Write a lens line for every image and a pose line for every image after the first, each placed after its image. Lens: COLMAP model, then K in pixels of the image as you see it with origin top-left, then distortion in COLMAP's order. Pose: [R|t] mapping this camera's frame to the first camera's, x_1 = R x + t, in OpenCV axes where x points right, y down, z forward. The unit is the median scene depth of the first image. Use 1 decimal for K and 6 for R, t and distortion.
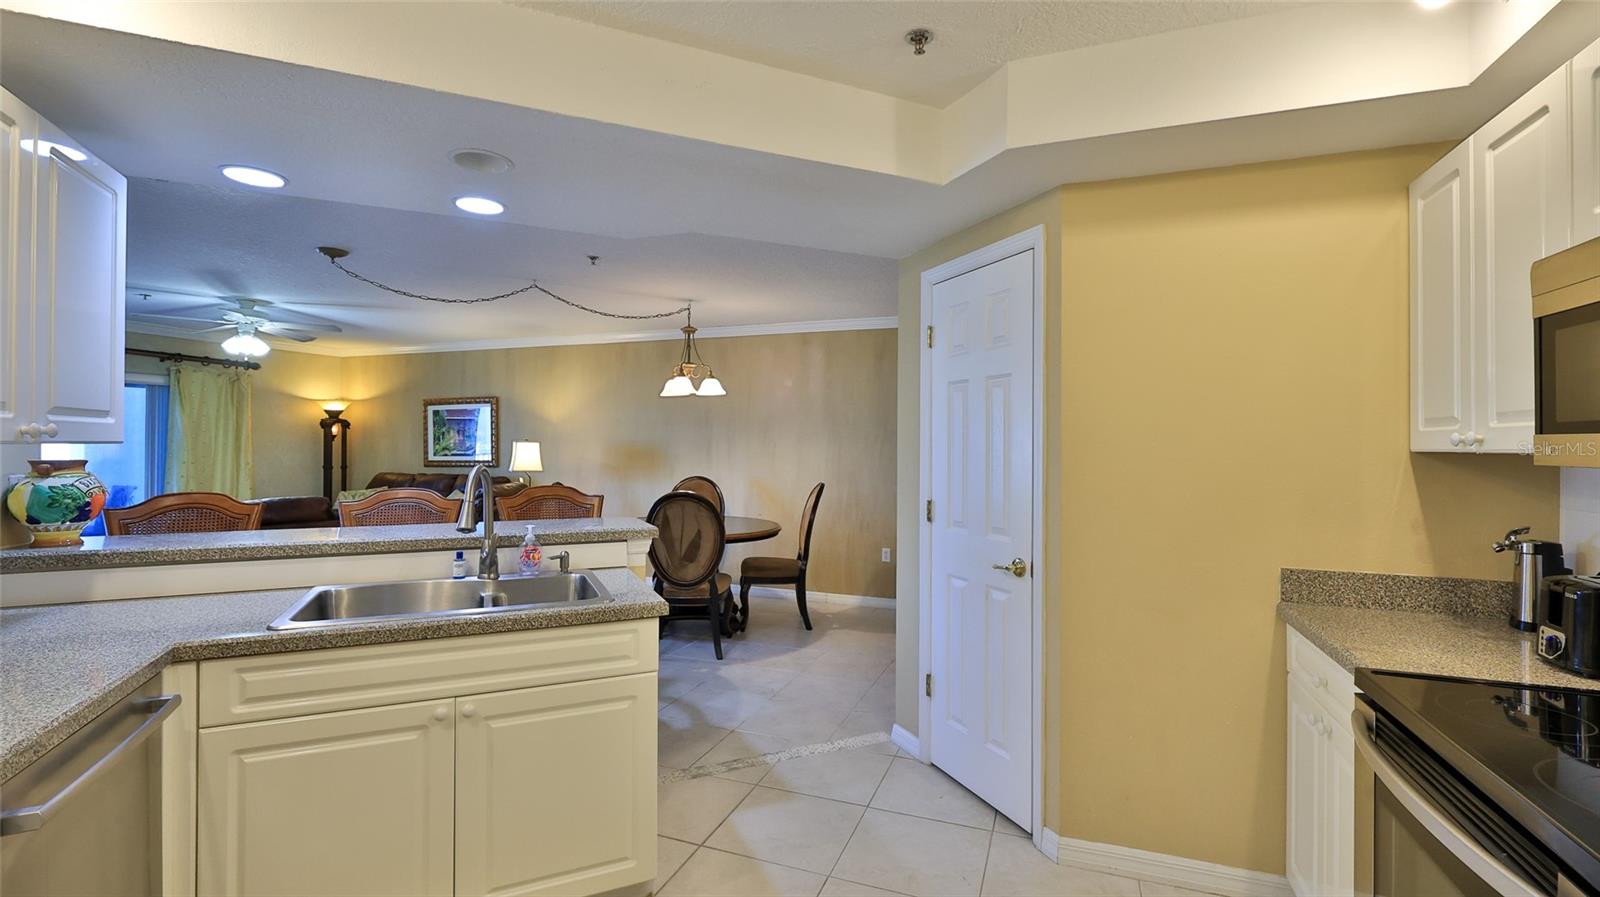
lens RADIAL K [[700.5, 0, 797.4], [0, 700.5, 442.9], [0, 0, 1]] dist [-0.002969, -0.000699]
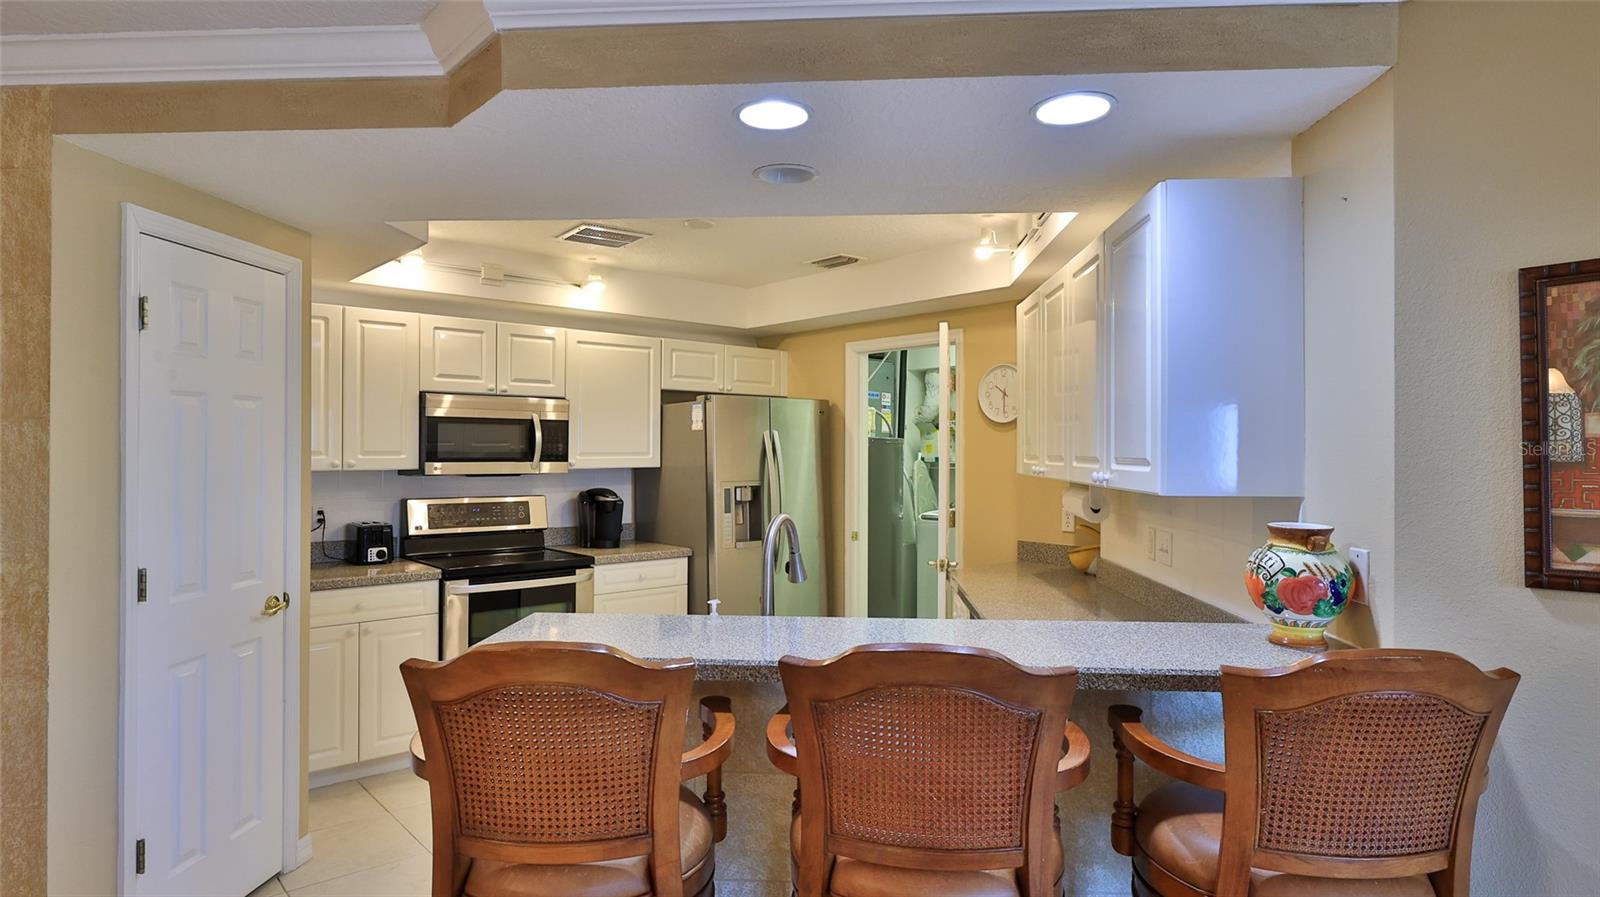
lens RADIAL K [[894.8, 0, 794.4], [0, 894.8, 438.2], [0, 0, 1]] dist [0.002365, 0.000001]
pose [[-0.883898, -0.005087, 0.467652, -0.291705], [-0.011688, 0.999869, -0.011214, -0.014258], [-0.467534, -0.015378, -0.883841, 0.583977]]
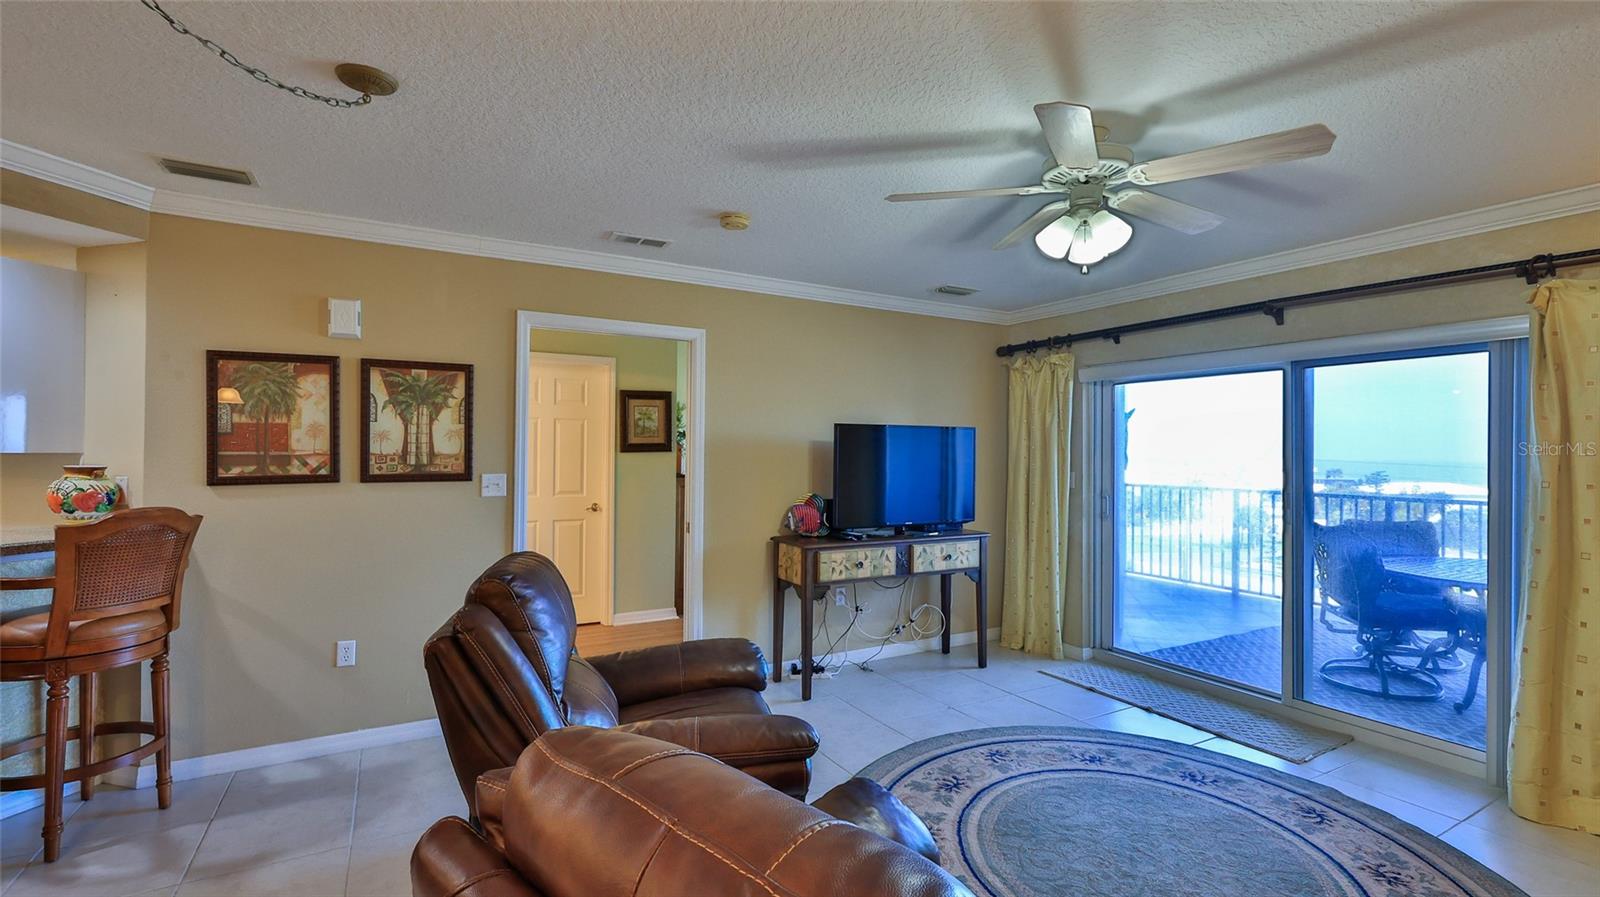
lens RADIAL K [[700.5, 0, 801.8], [0, 700.5, 449.2], [0, 0, 1]] dist [-0.002969, -0.000699]
pose [[-0.629121, -0.016041, -0.777142, -0.251197], [-0.010350, 0.999871, -0.012260, -0.002320], [0.777239, 0.000330, -0.629206, 0.818095]]
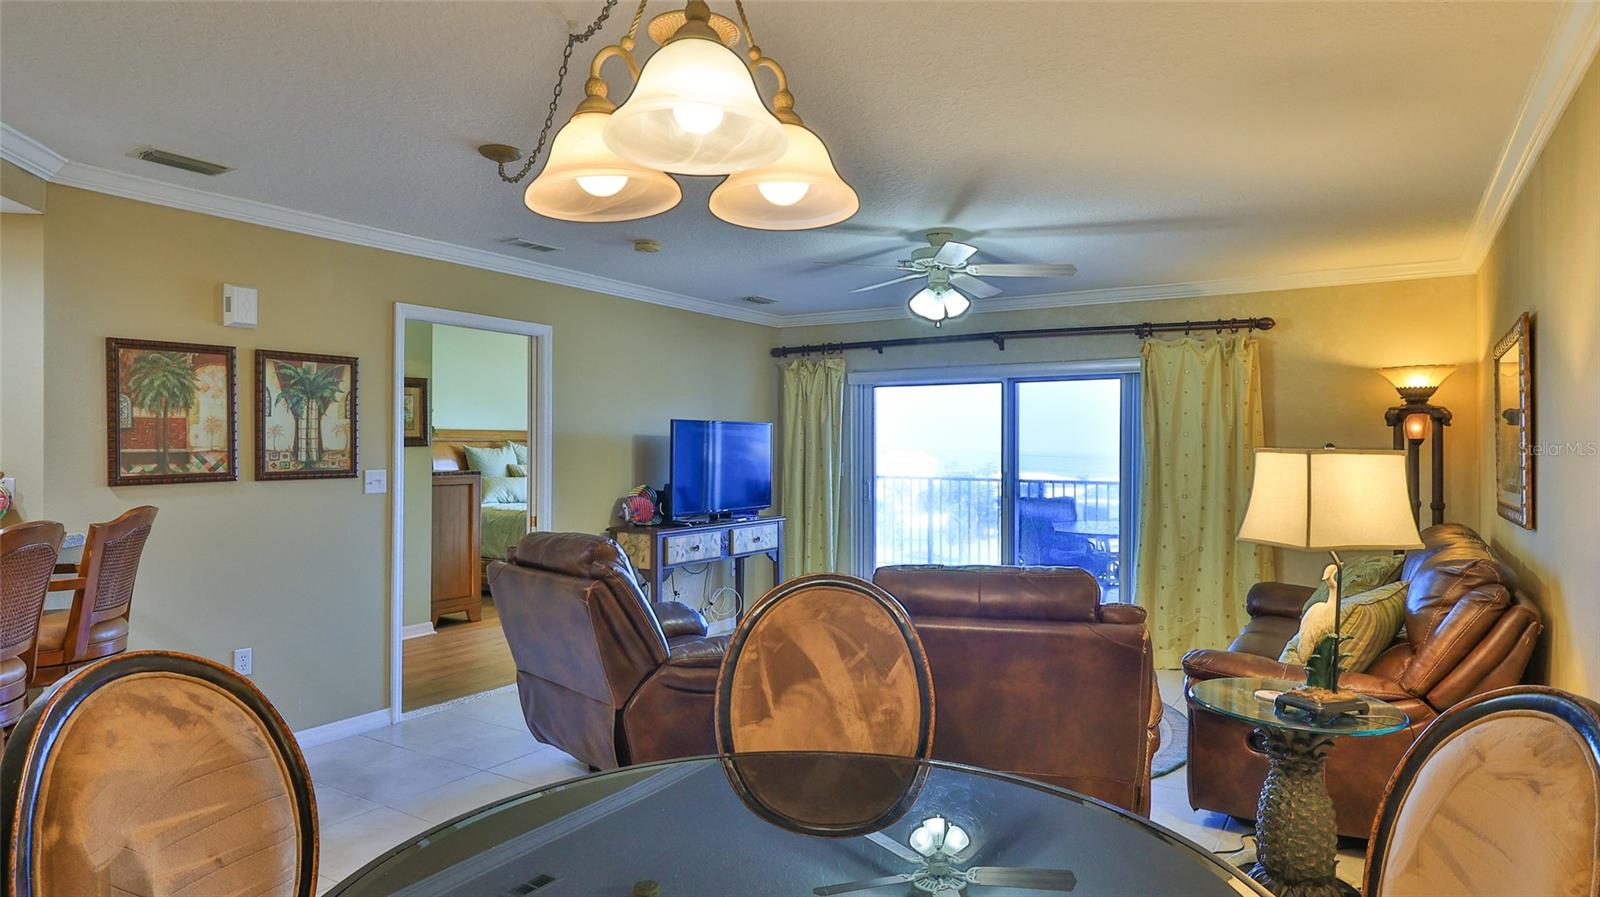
lens RADIAL K [[894.8, 0, 804.5], [0, 894.8, 451.8], [0, 0, 1]] dist [0.002365, 0.000001]
pose [[-0.192919, -0.002808, -0.981211, 0.033117], [-0.001230, 0.999996, -0.002620, -0.000193], [0.981214, 0.000701, -0.192922, 0.749195]]
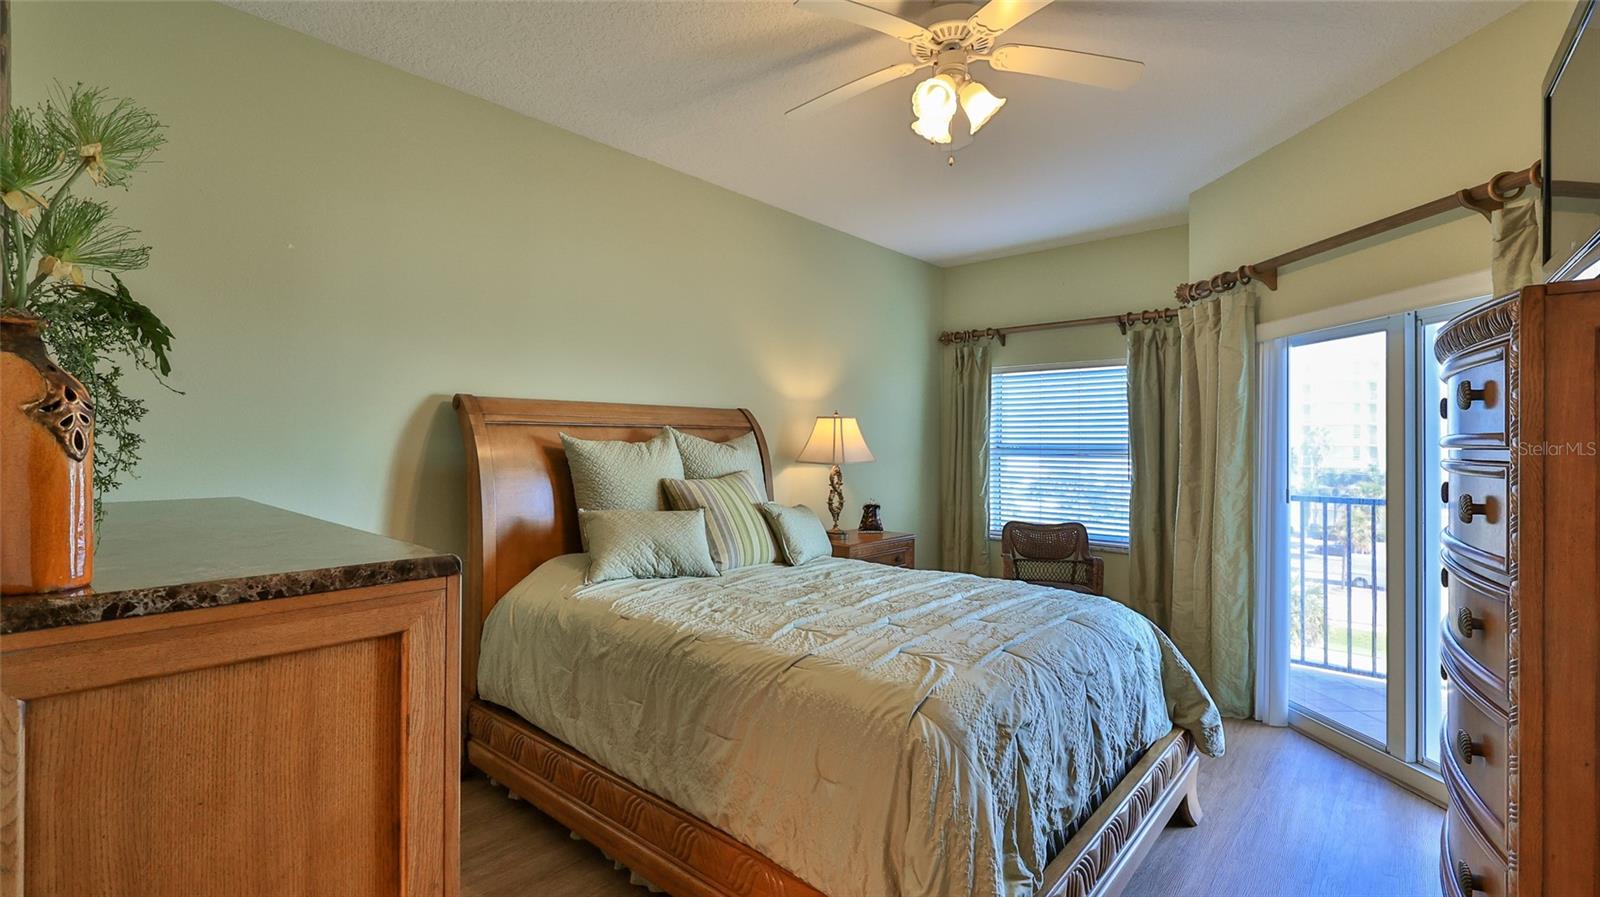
lens RADIAL K [[700.5, 0, 807.4], [0, 700.5, 442.7], [0, 0, 1]] dist [-0.002969, -0.000699]
pose [[-0.350365, -0.010242, -0.936557, -0.737874], [-0.001648, 0.999945, -0.010318, -0.003292], [0.936612, -0.002072, -0.350363, 0.337513]]
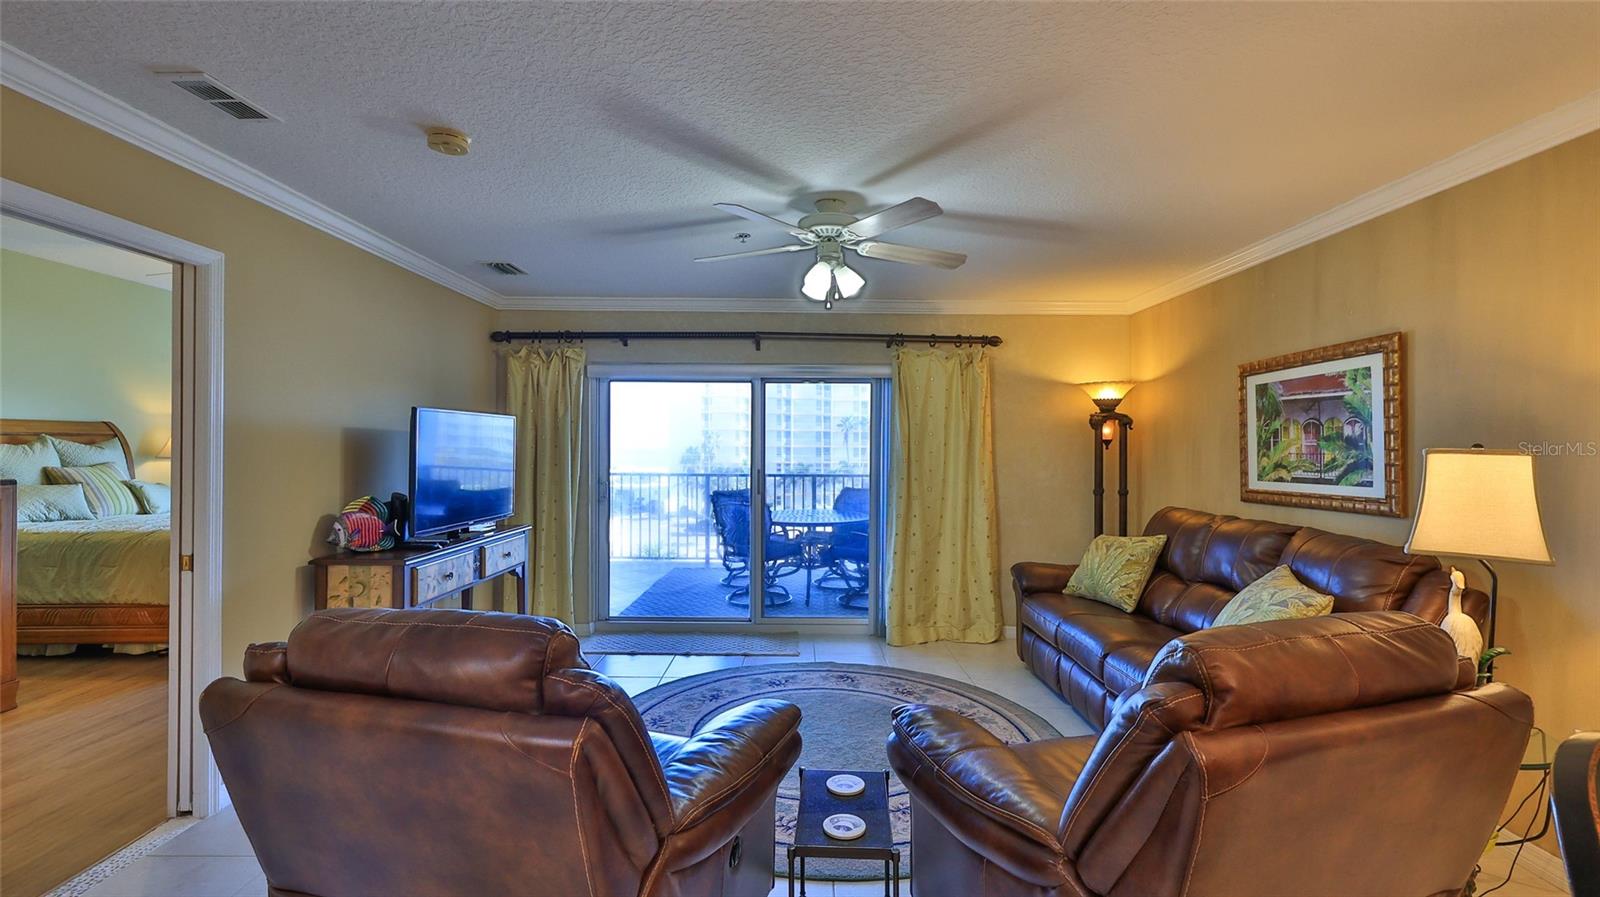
lens RADIAL K [[700.5, 0, 800.5], [0, 700.5, 449.5], [0, 0, 1]] dist [-0.002969, -0.000699]
pose [[0.356654, -0.000951, -0.934236, -0.192150], [0.000239, 1.000000, -0.000926, -0.002152], [0.934236, 0.000107, 0.356654, 0.560414]]
